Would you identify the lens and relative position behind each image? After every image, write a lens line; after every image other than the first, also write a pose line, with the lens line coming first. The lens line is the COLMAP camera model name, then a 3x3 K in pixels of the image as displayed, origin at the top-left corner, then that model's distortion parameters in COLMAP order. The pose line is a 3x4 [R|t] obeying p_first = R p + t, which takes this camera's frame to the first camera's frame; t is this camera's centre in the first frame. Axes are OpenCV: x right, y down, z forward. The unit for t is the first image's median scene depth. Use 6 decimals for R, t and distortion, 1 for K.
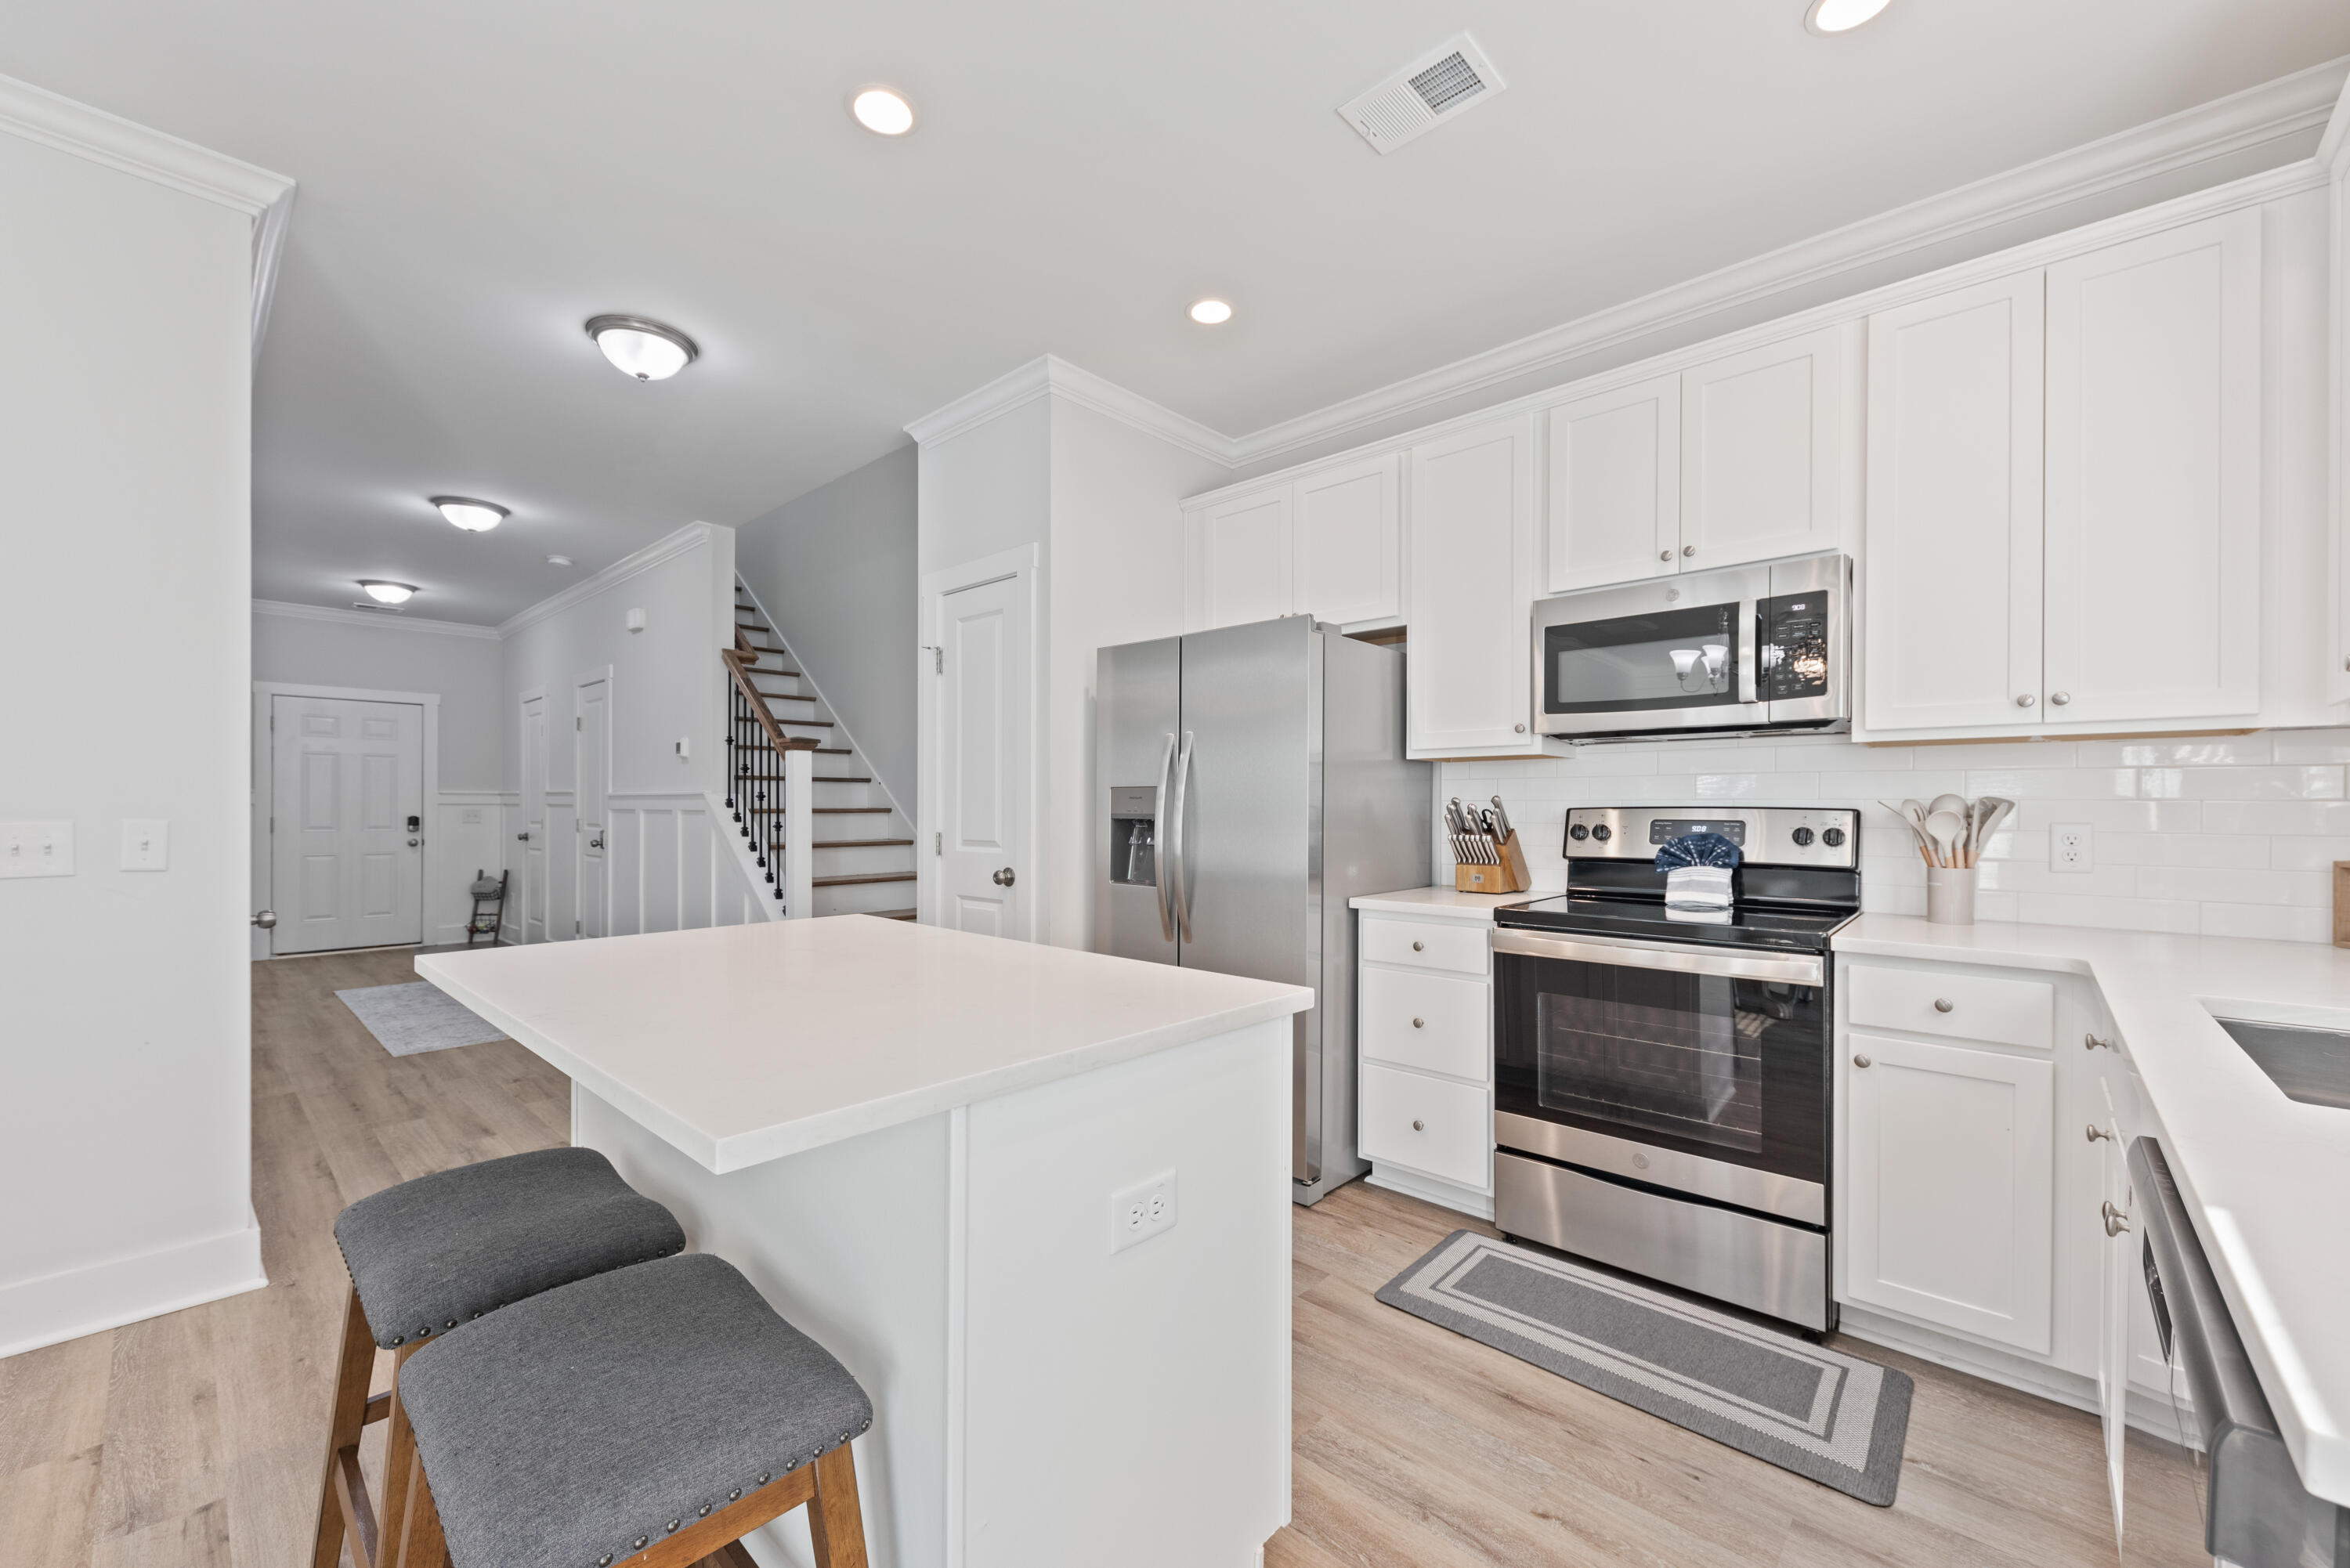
lens RADIAL K [[916.6, 0, 1178.6], [0, 916.6, 804.8], [0, 0, 1]] dist [0.003745, -0.000497]
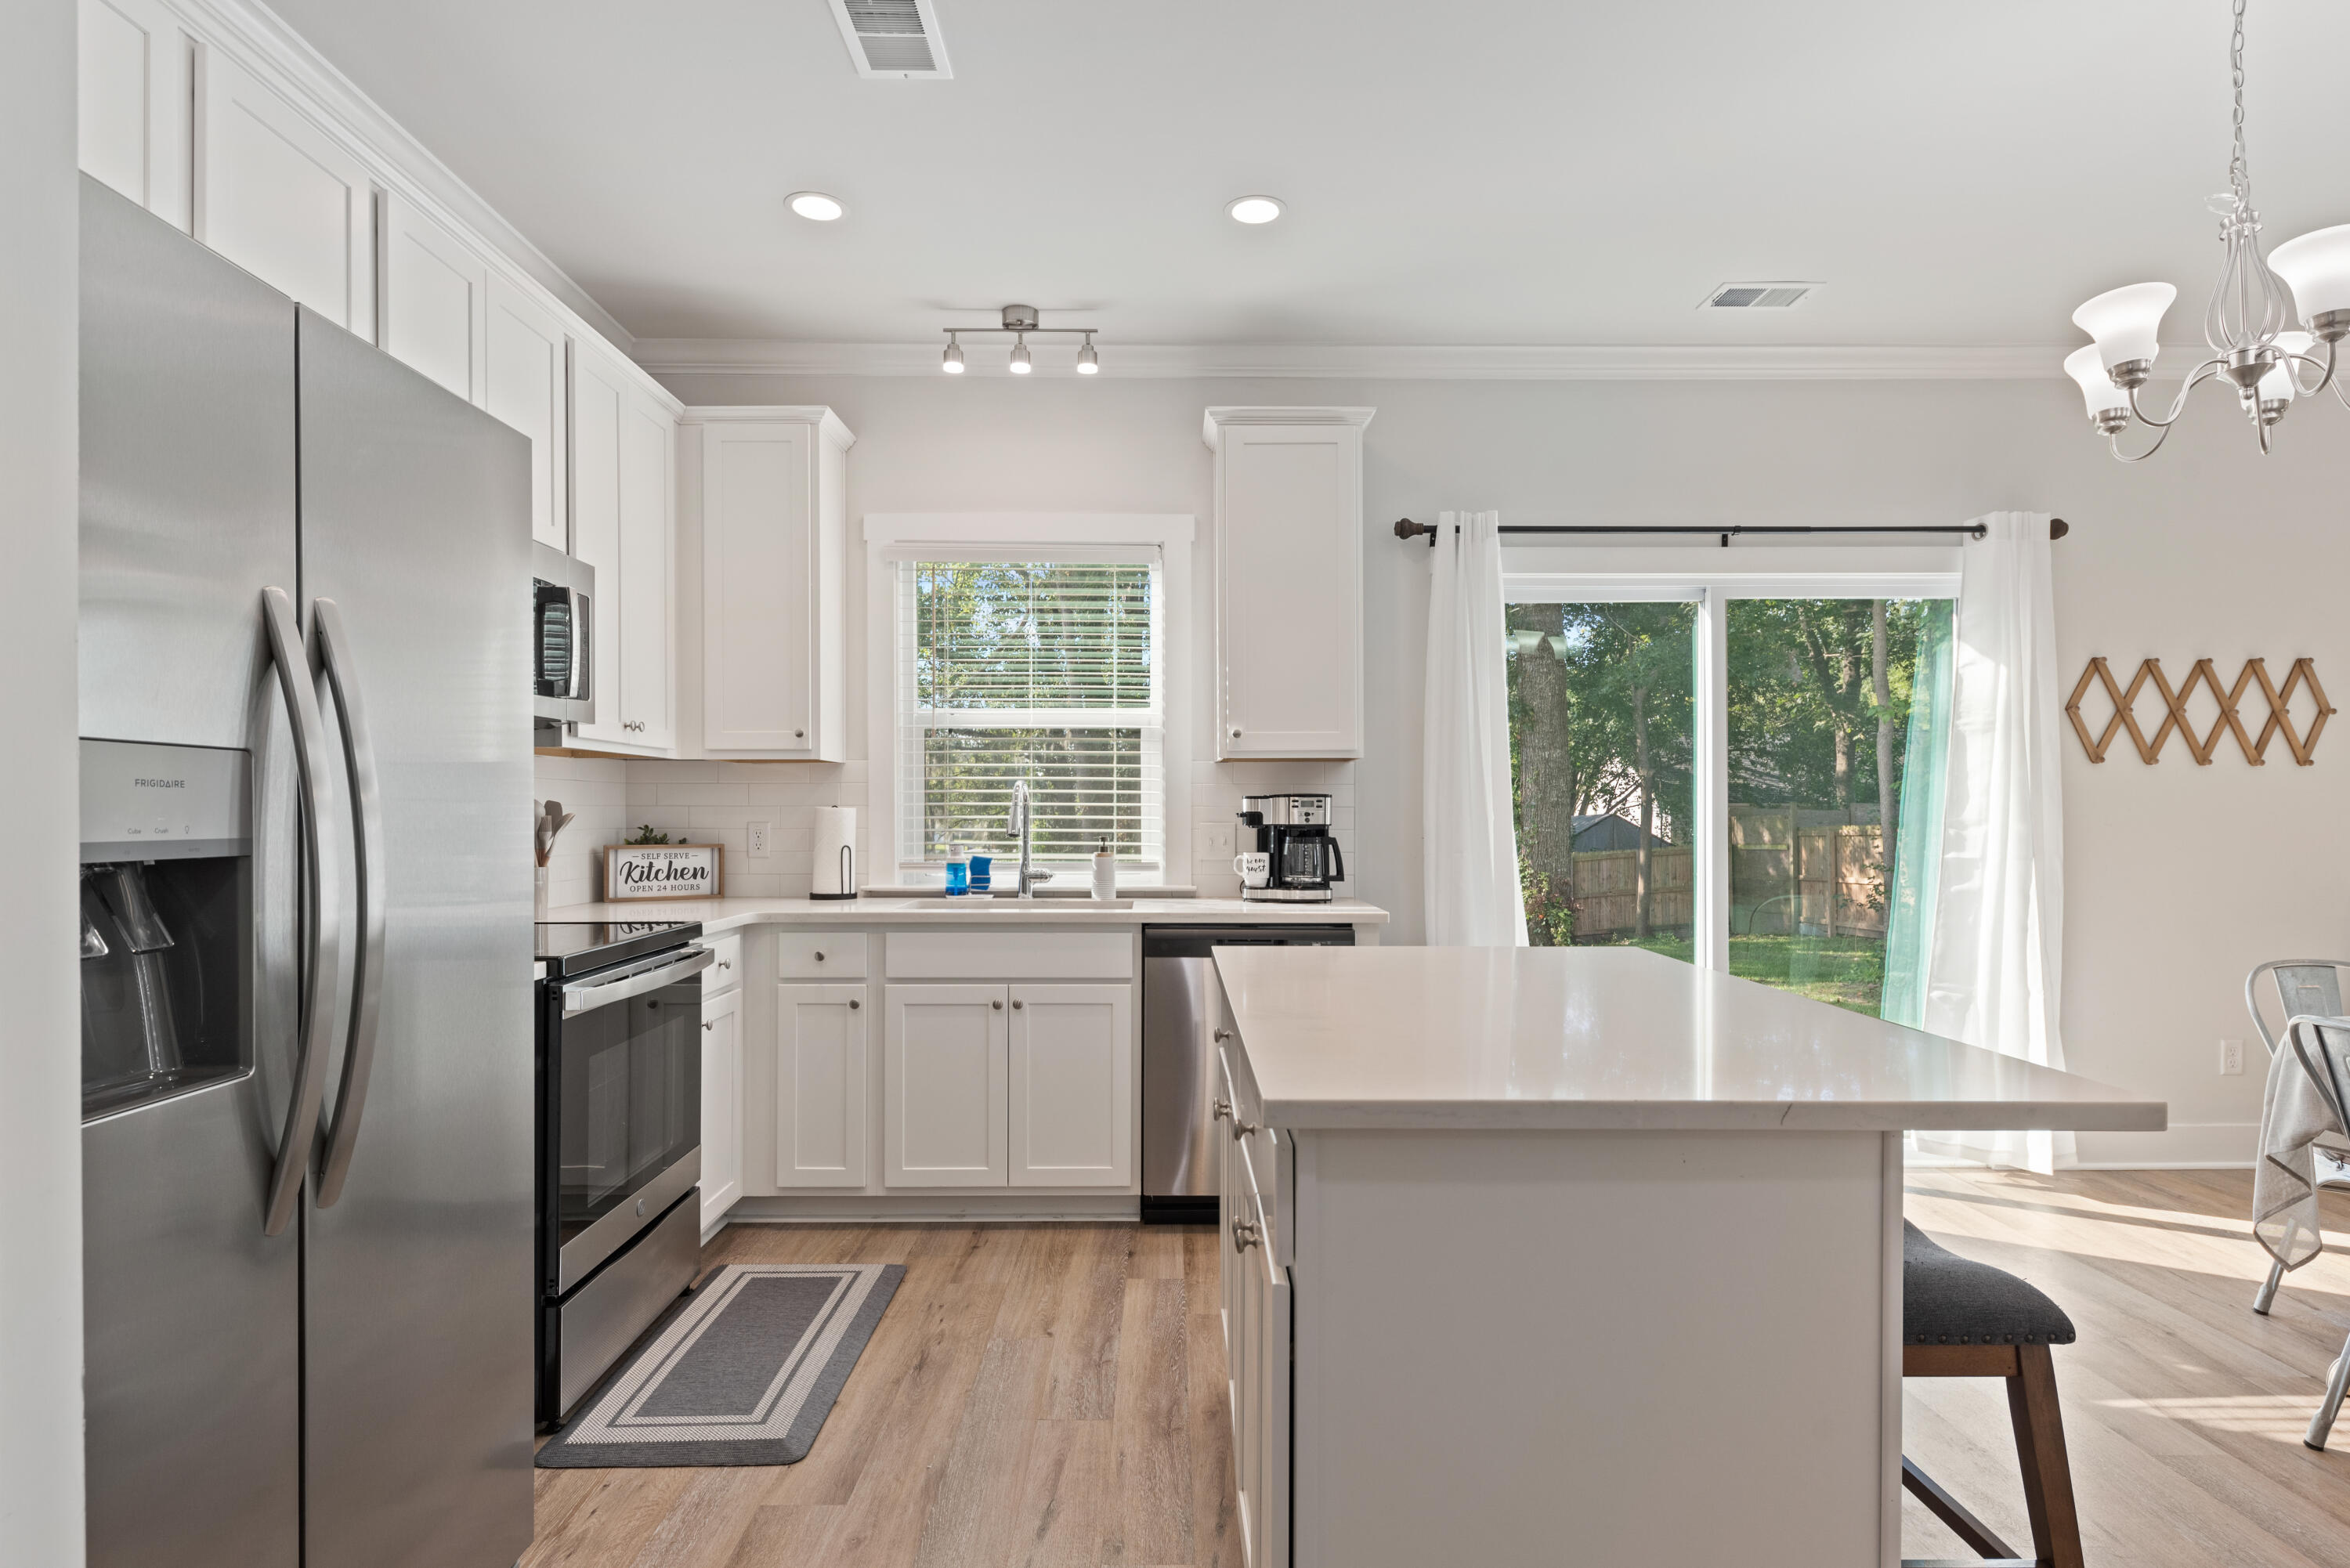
lens RADIAL K [[1239.7, 0, 1179.3], [0, 1239.7, 812.3], [0, 0, 1]] dist [0.011228, -0.010352]
pose [[-0.681258, -0.003105, 0.732037, -0.493971], [-0.001991, 0.999995, 0.002389, -0.000672], [-0.732041, 0.000170, -0.681261, 0.969151]]
